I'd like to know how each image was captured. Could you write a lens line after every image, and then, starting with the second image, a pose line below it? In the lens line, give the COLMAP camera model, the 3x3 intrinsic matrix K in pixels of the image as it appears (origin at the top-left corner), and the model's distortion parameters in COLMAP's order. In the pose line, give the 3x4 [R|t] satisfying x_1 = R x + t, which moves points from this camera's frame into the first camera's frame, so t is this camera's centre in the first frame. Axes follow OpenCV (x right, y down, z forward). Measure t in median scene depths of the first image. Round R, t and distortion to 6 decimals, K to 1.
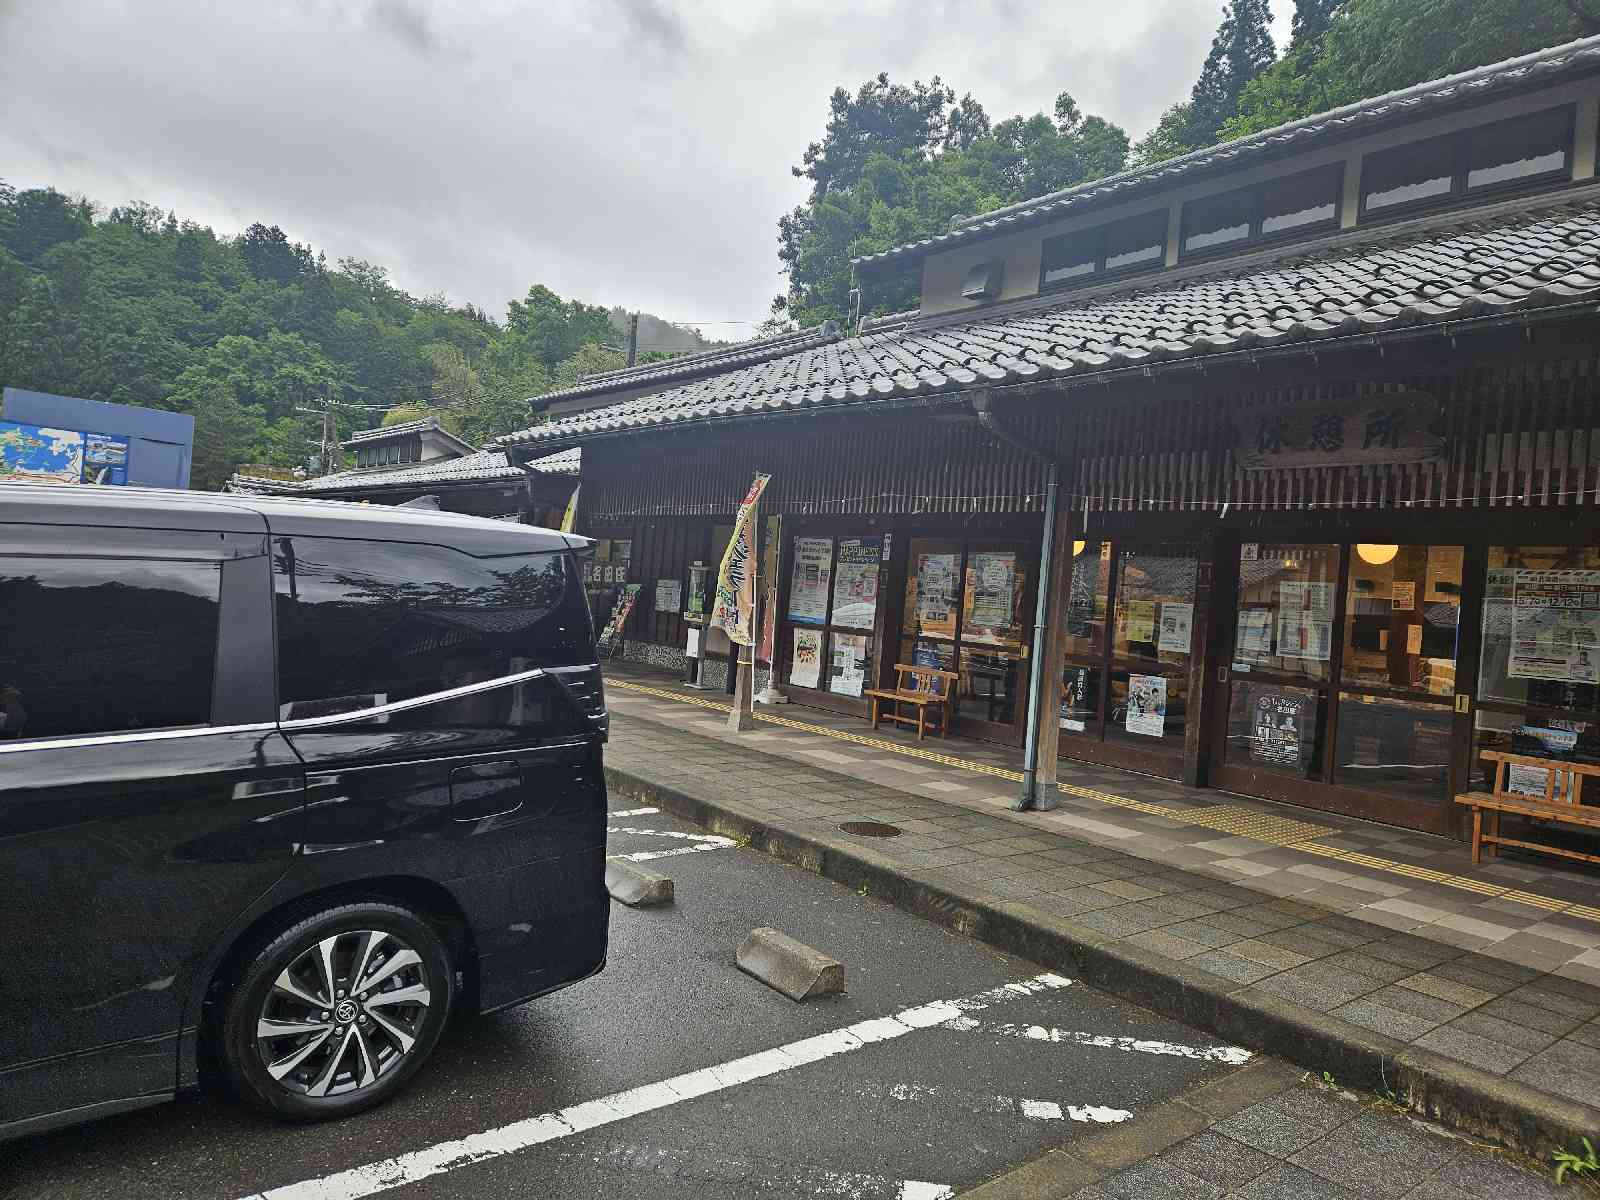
lens RADIAL K [[1140.2, 0, 800.0], [0, 1140.2, 600.0], [0, 0, 1]] dist [0.124154, -0.074767]
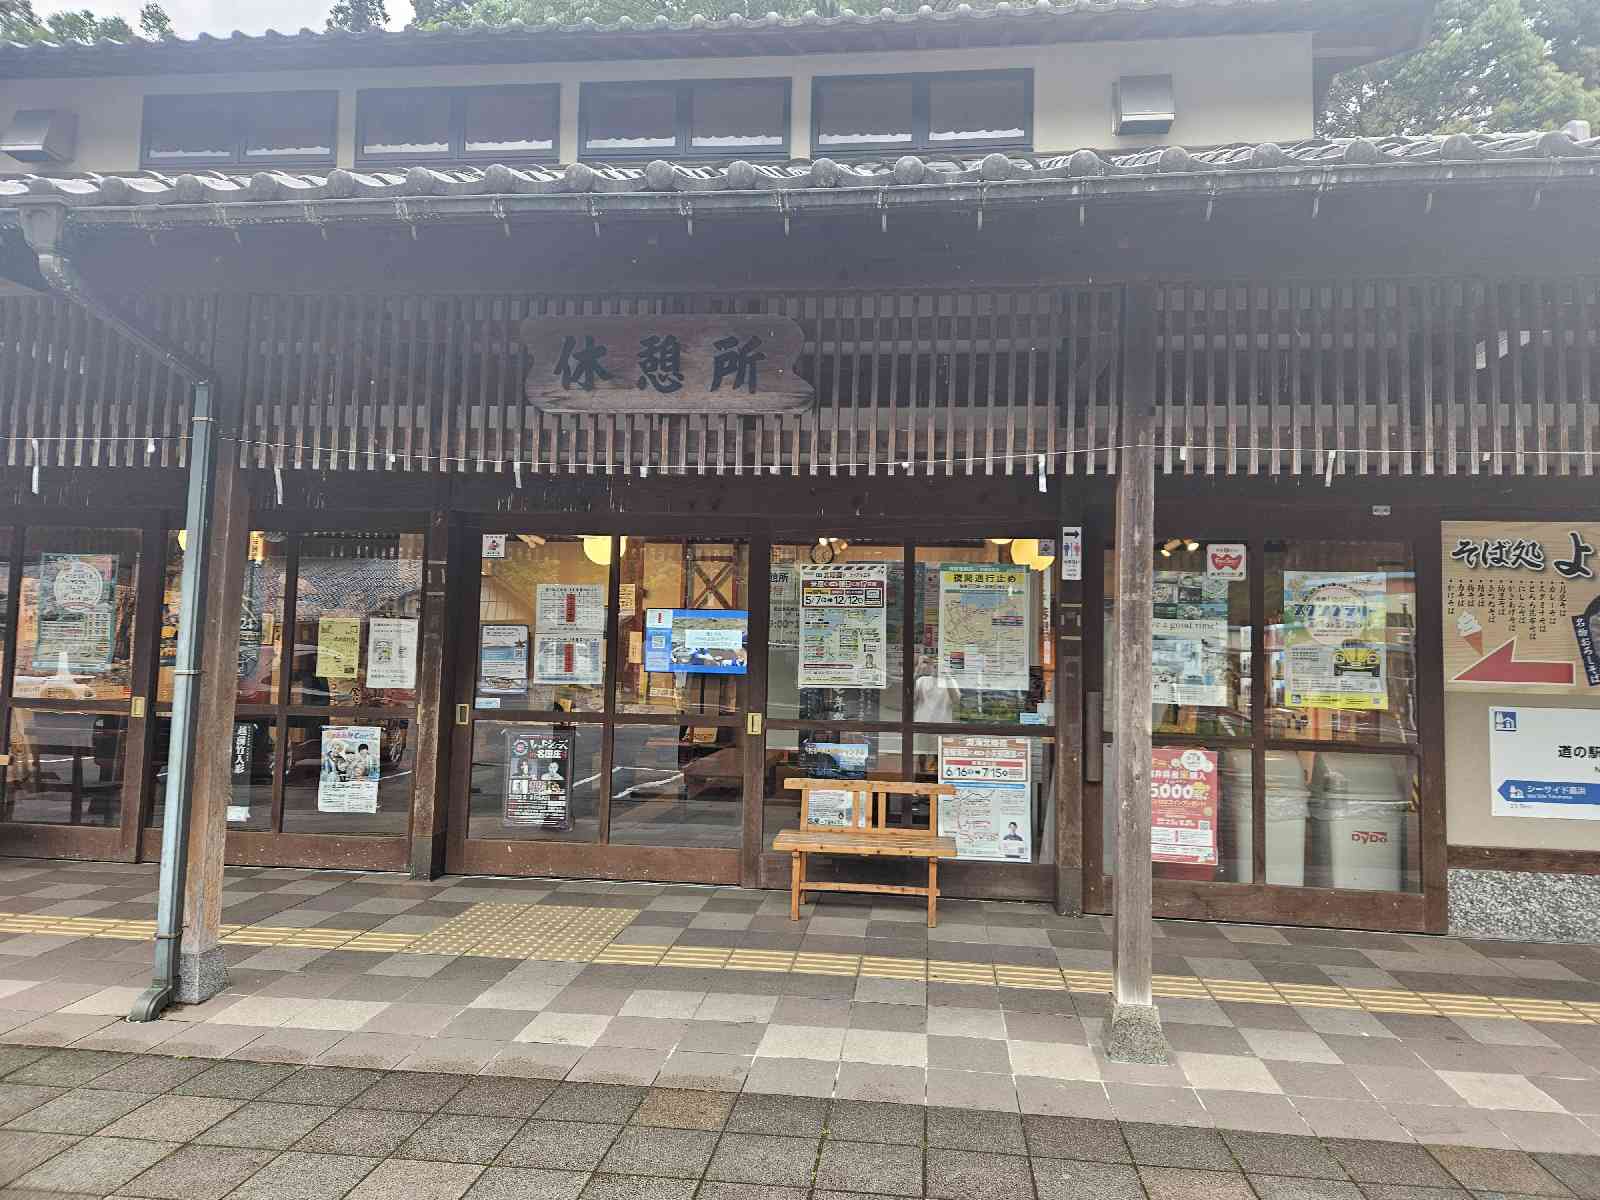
lens RADIAL K [[1019.1, 0, 806.5], [0, 1019.1, 579.4], [0, 0, 1]] dist [0.043014, -0.042825]
pose [[0.701525, -0.016274, 0.712459, 0.063553], [0.037372, 0.999204, -0.013975, -0.003588], [-0.711665, 0.036429, 0.701574, 0.416409]]
